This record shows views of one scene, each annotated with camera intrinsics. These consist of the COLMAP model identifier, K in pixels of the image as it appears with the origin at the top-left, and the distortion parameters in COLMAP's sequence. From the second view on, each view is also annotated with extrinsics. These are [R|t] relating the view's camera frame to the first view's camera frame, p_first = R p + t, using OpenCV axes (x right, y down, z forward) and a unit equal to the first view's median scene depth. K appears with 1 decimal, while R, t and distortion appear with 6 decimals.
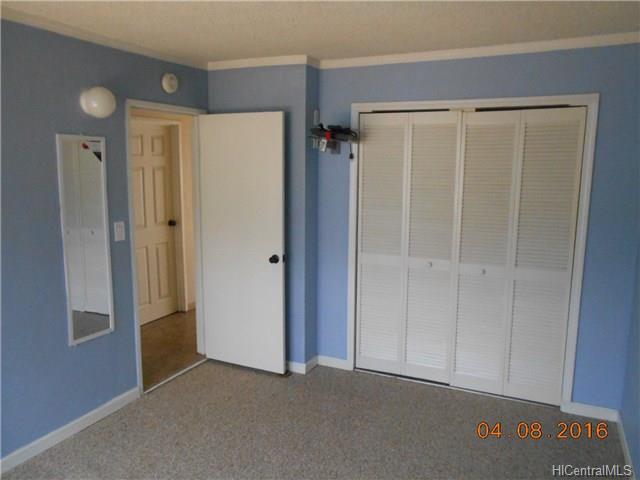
lens RADIAL K [[510.0, 0, 318.7], [0, 510.0, 241.8], [0, 0, 1]] dist [-0.006393, 0.013451]
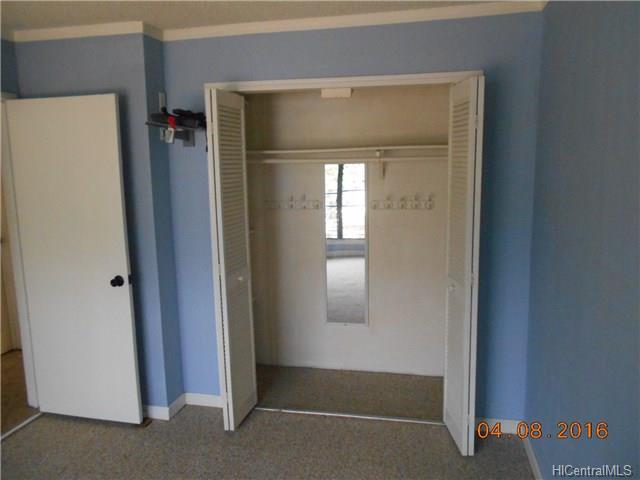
lens RADIAL K [[510.0, 0, 320.6], [0, 510.0, 239.1], [0, 0, 1]] dist [-0.006393, 0.013451]
pose [[0.975176, -0.059131, 0.213389, 0.054359], [0.060297, 0.998180, 0.001047, -0.012981], [-0.213063, 0.011845, 0.976967, 0.162452]]
